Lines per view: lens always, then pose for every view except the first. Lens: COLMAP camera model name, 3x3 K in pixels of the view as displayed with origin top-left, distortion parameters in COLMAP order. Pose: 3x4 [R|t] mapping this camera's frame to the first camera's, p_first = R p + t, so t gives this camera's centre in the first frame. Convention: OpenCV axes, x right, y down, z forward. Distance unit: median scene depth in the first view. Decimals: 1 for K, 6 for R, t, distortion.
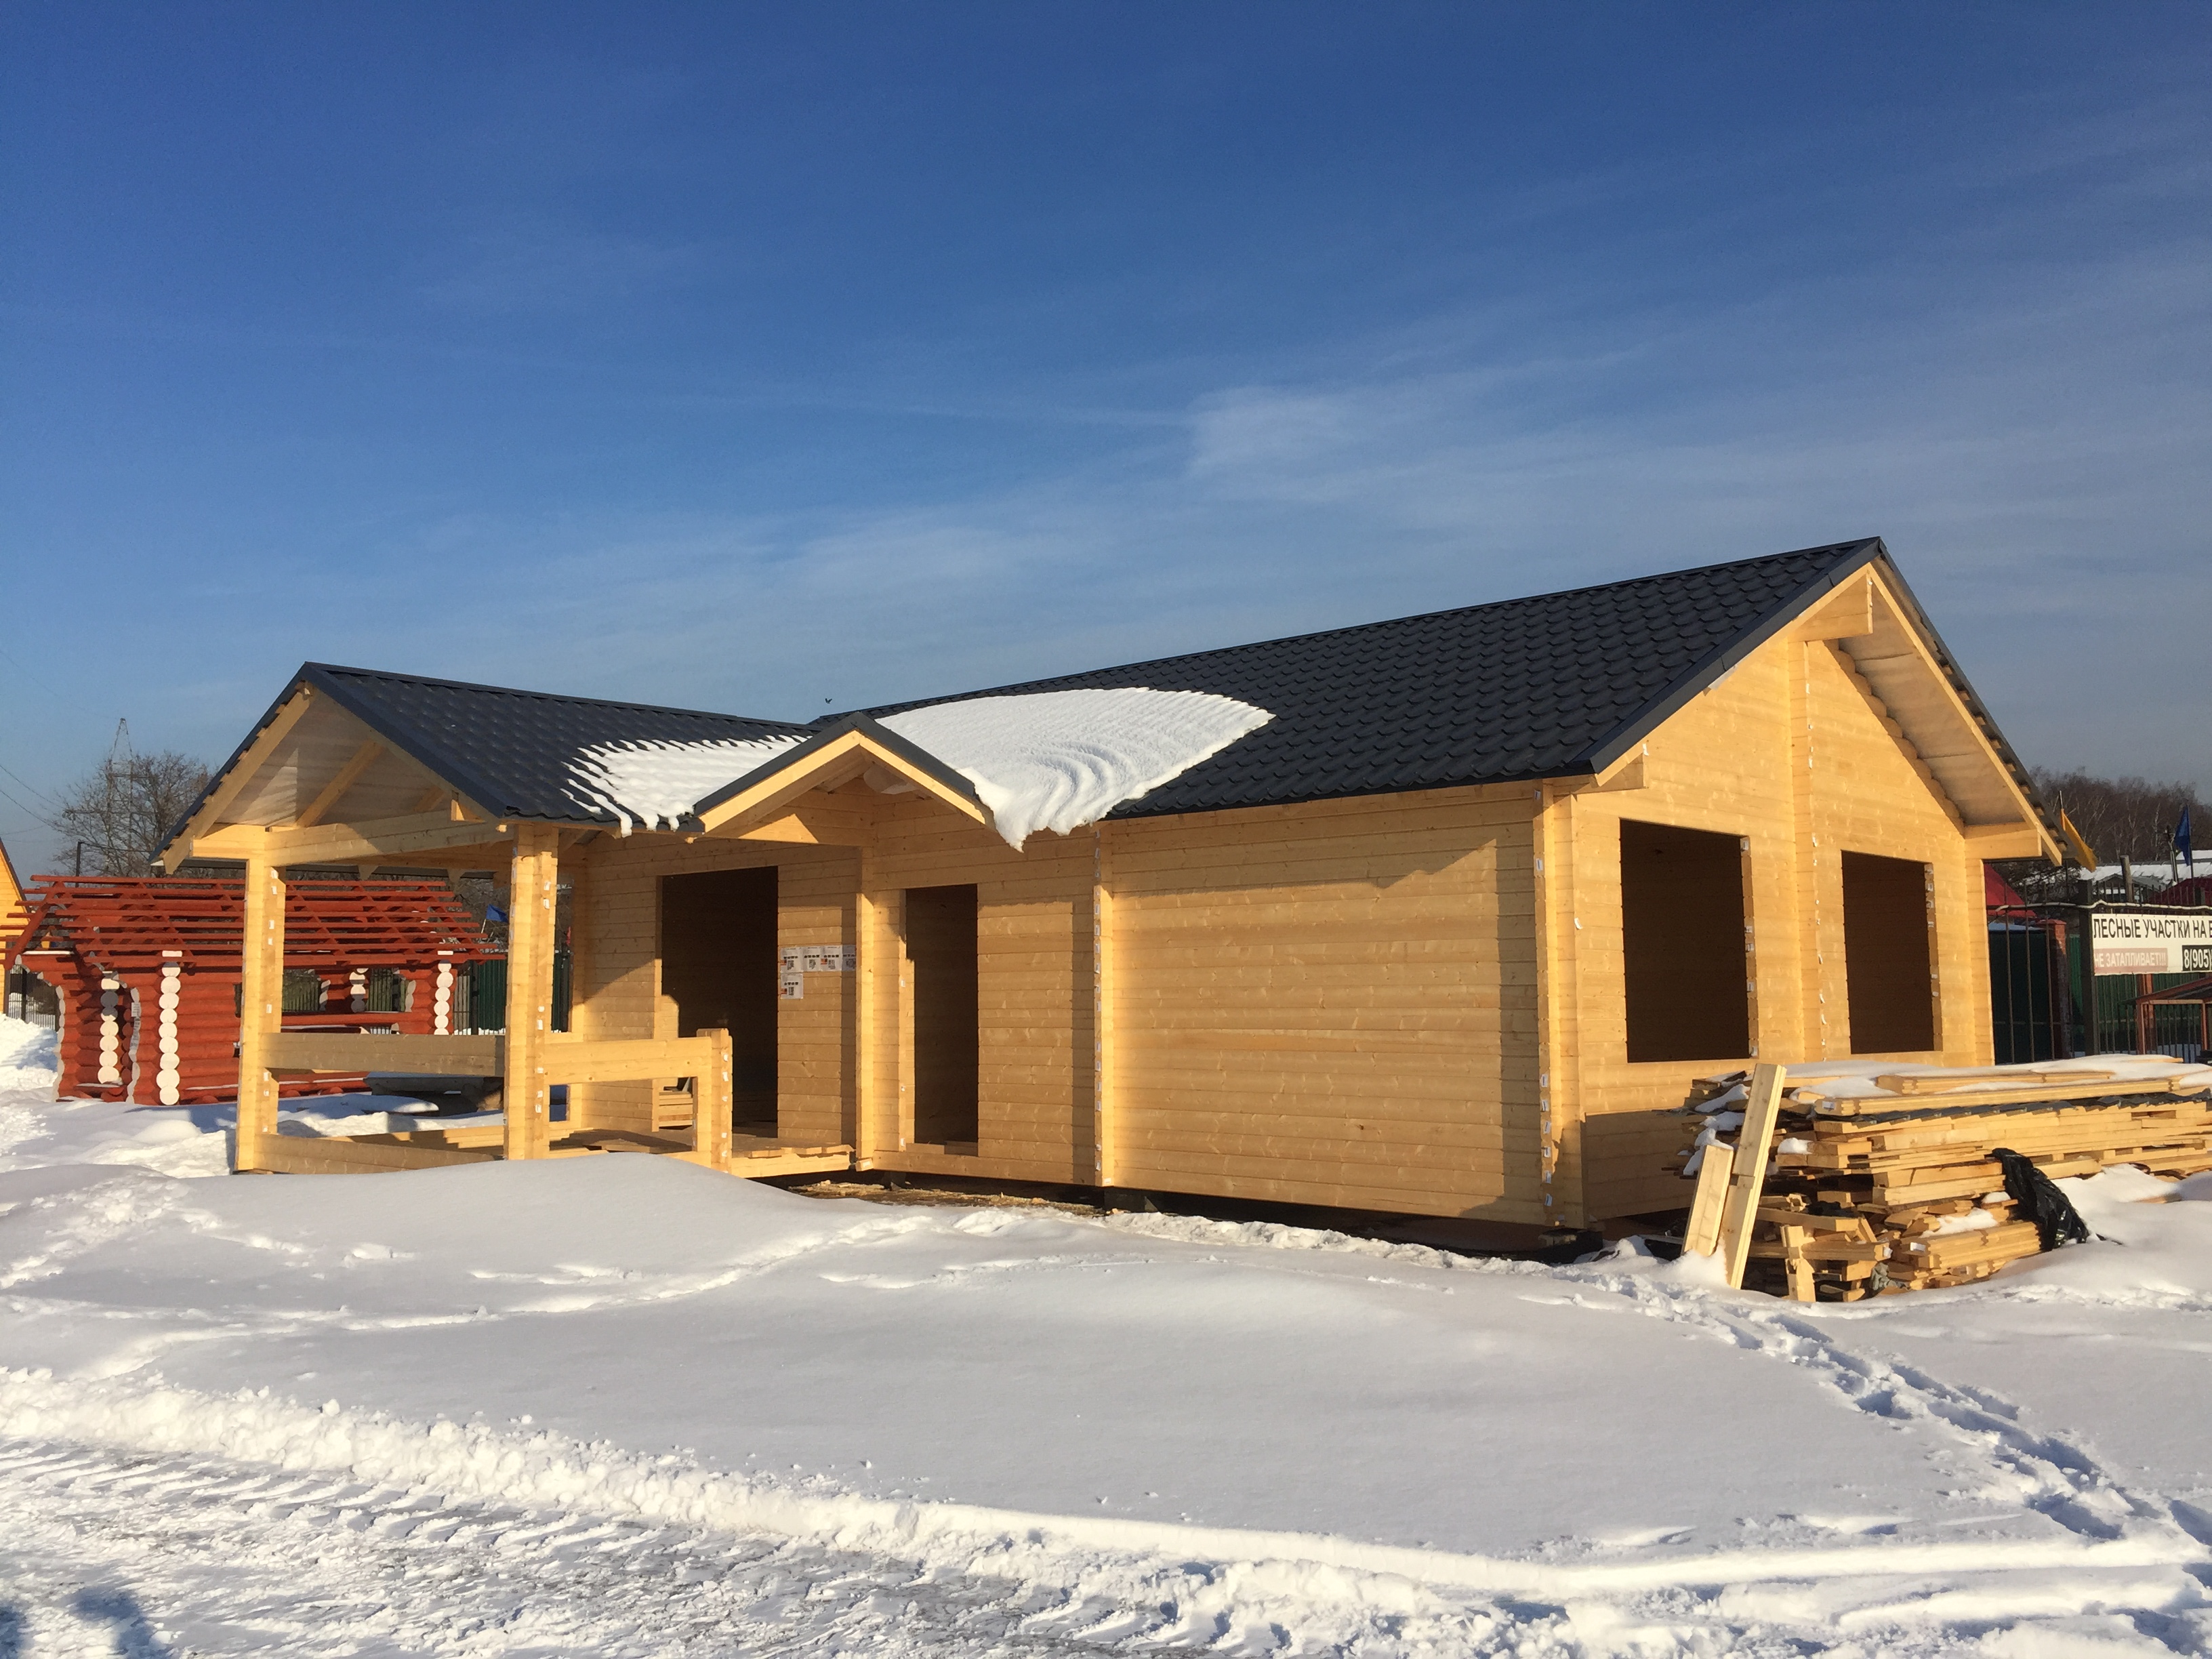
lens RADIAL K [[1941.6, 0, 1103.3], [0, 1941.6, 835.5], [0, 0, 1]] dist [0.042022, 0.000920]
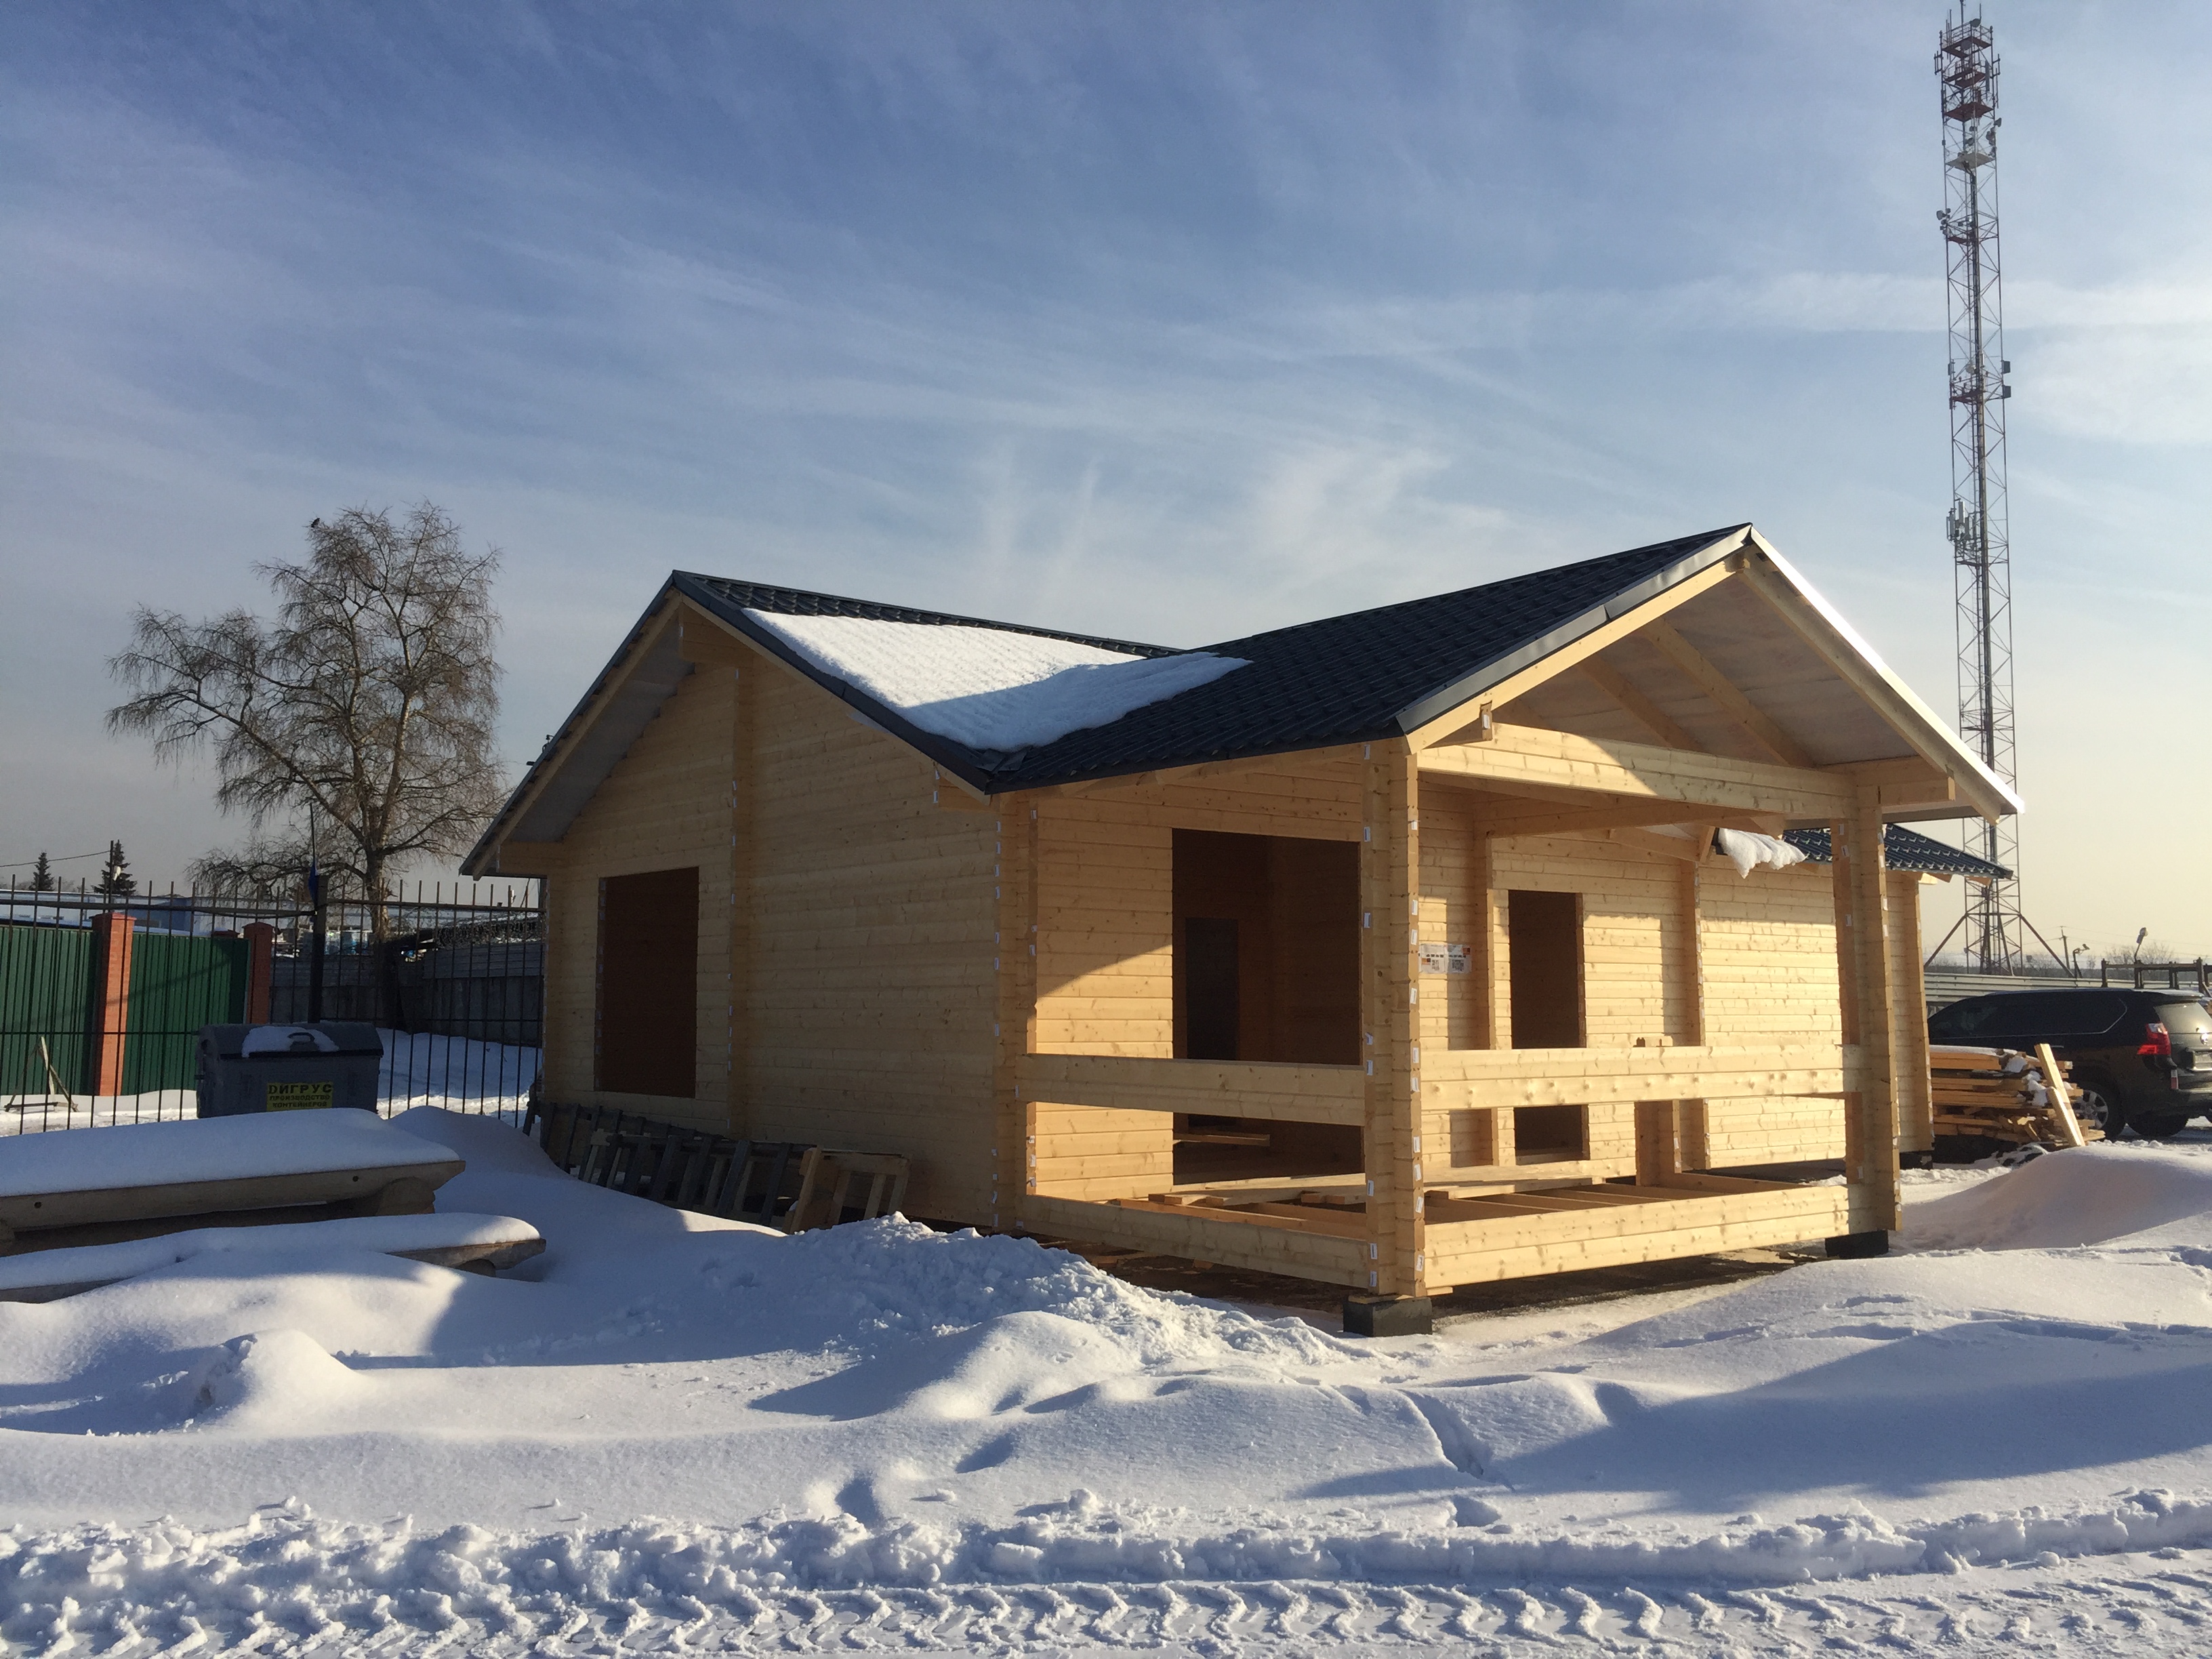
lens RADIAL K [[1941.6, 0, 1099.6], [0, 1941.6, 814.8], [0, 0, 1]] dist [0.042022, 0.000920]
pose [[0.105989, 0.106252, 0.988674, -1.147897], [-0.081214, 0.991878, -0.097890, 0.107857], [-0.991045, -0.069919, 0.113758, 1.165288]]
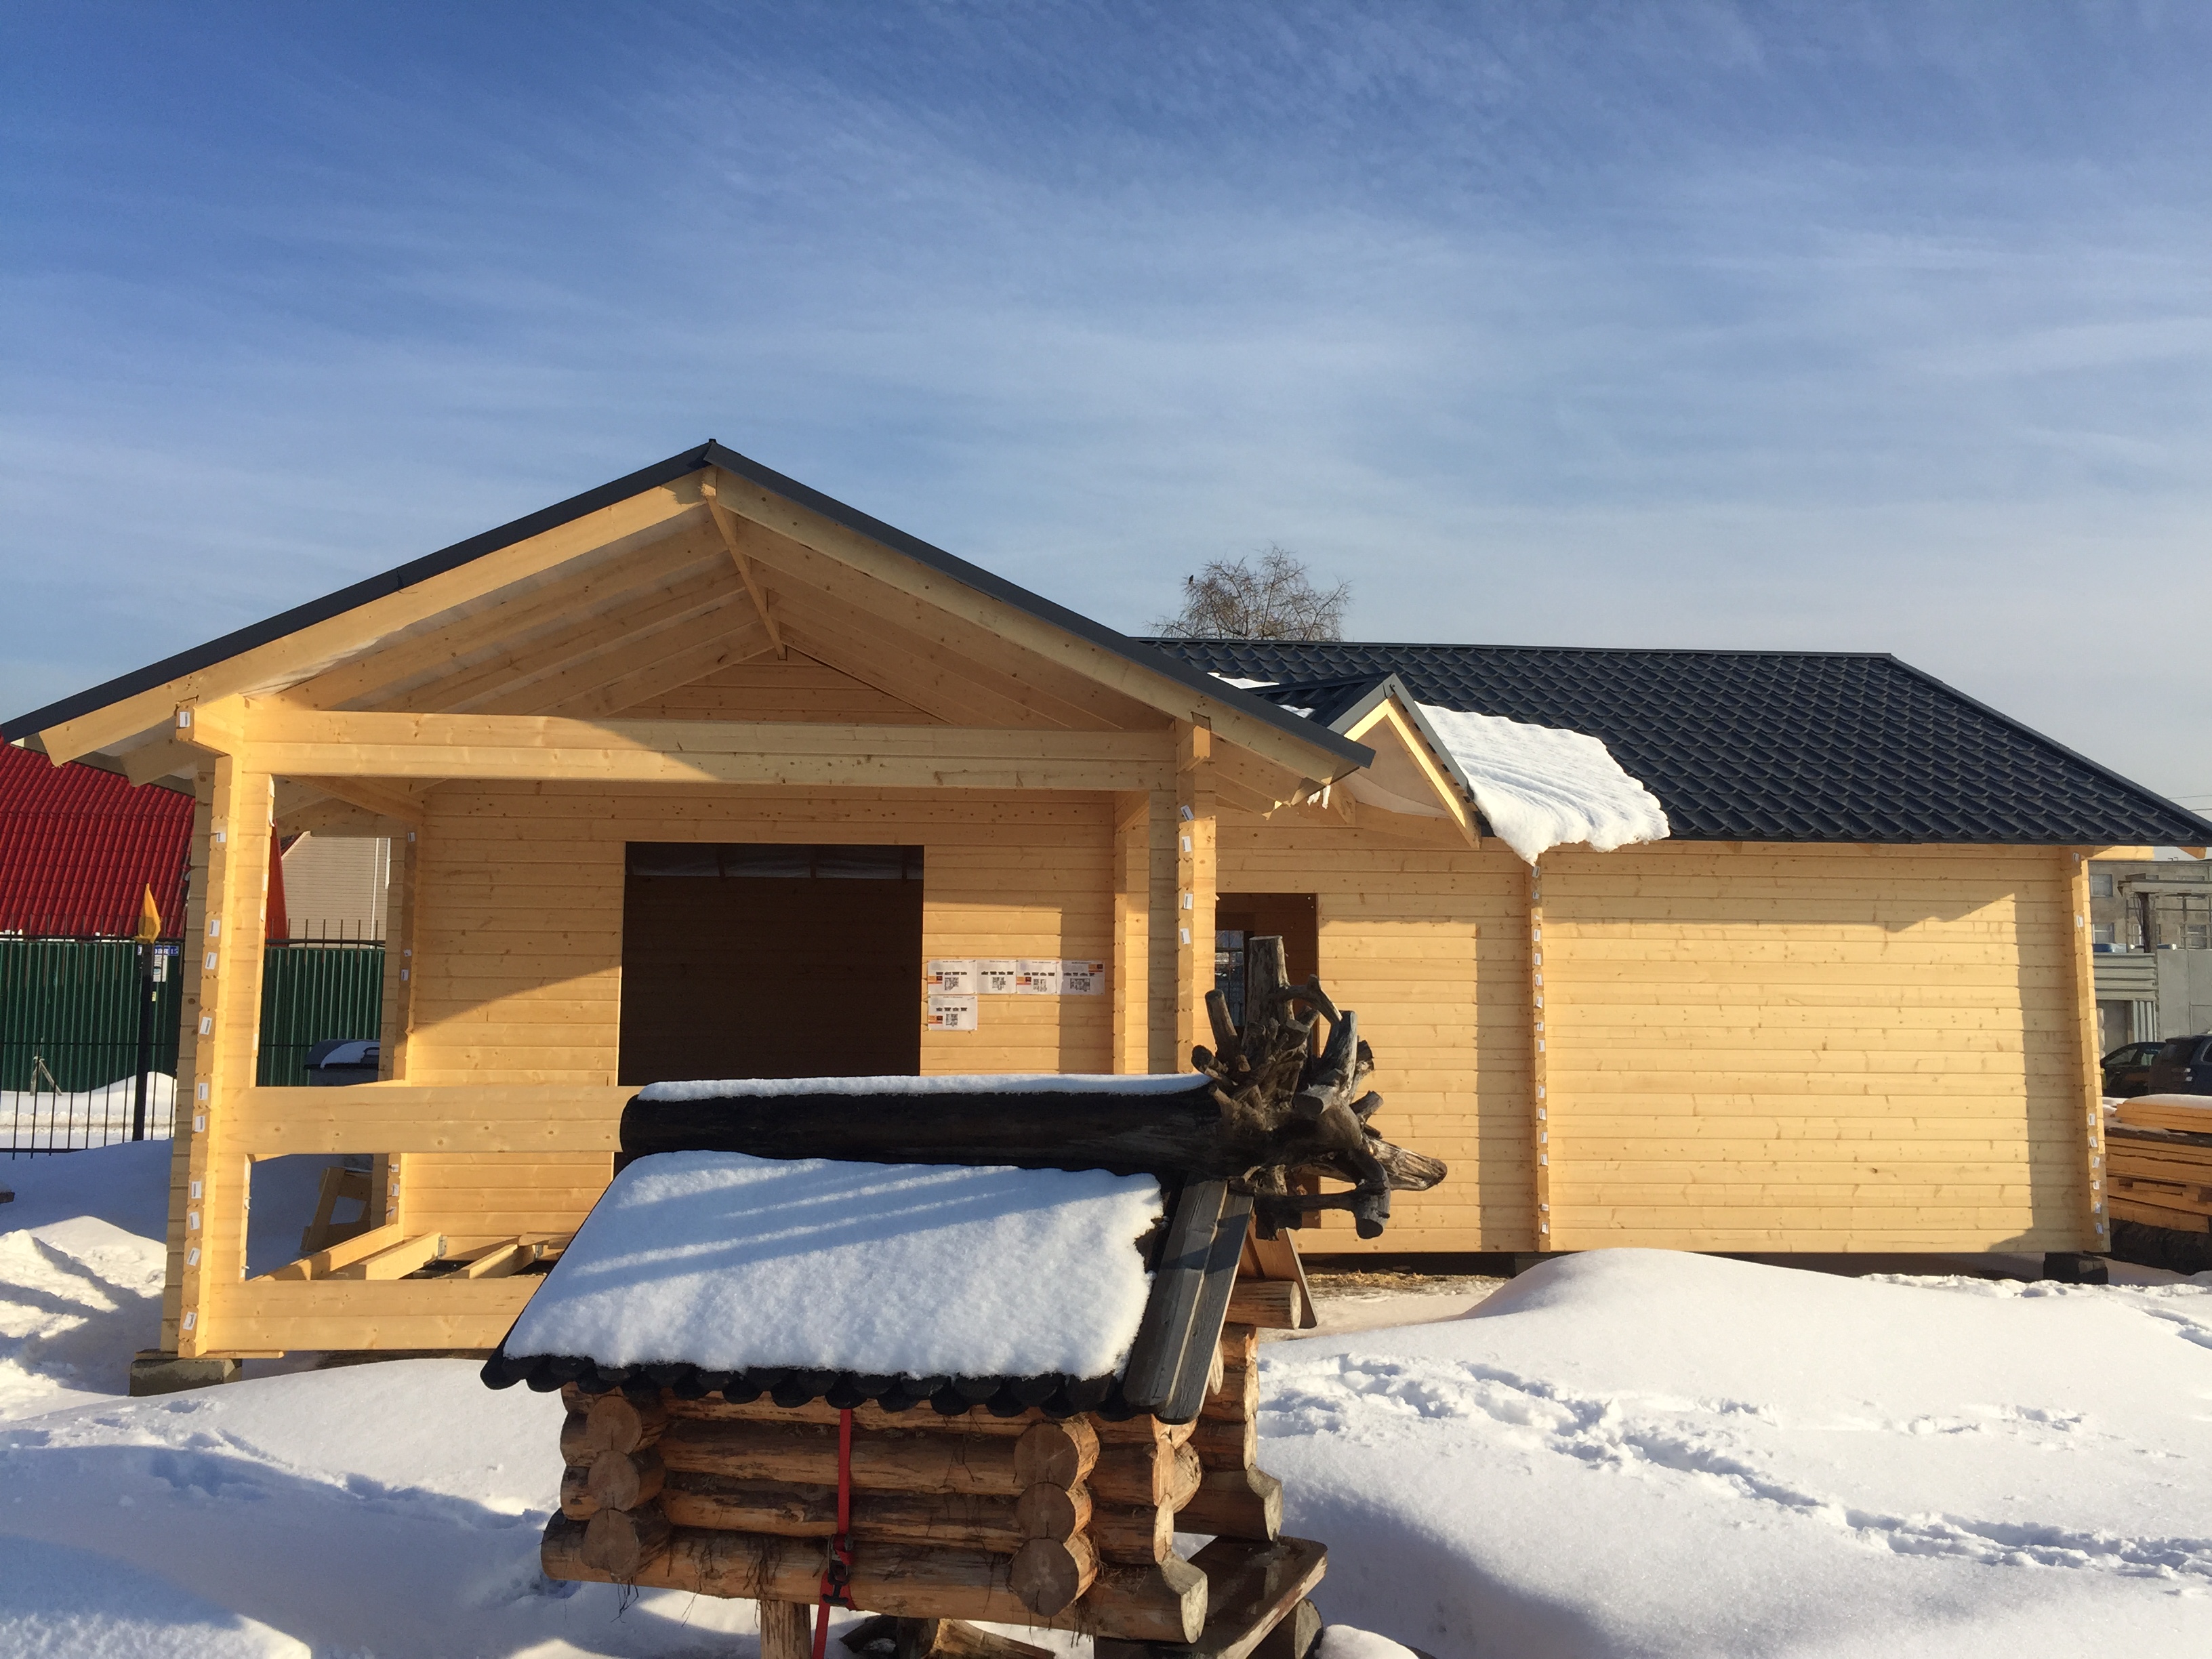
lens RADIAL K [[1941.6, 0, 1104.2], [0, 1941.6, 825.5], [0, 0, 1]] dist [0.042022, 0.000920]
pose [[0.655610, 0.088547, 0.749890, -0.766071], [-0.073400, 0.995871, -0.053421, 0.048080], [-0.751523, -0.020019, 0.659403, 0.541946]]
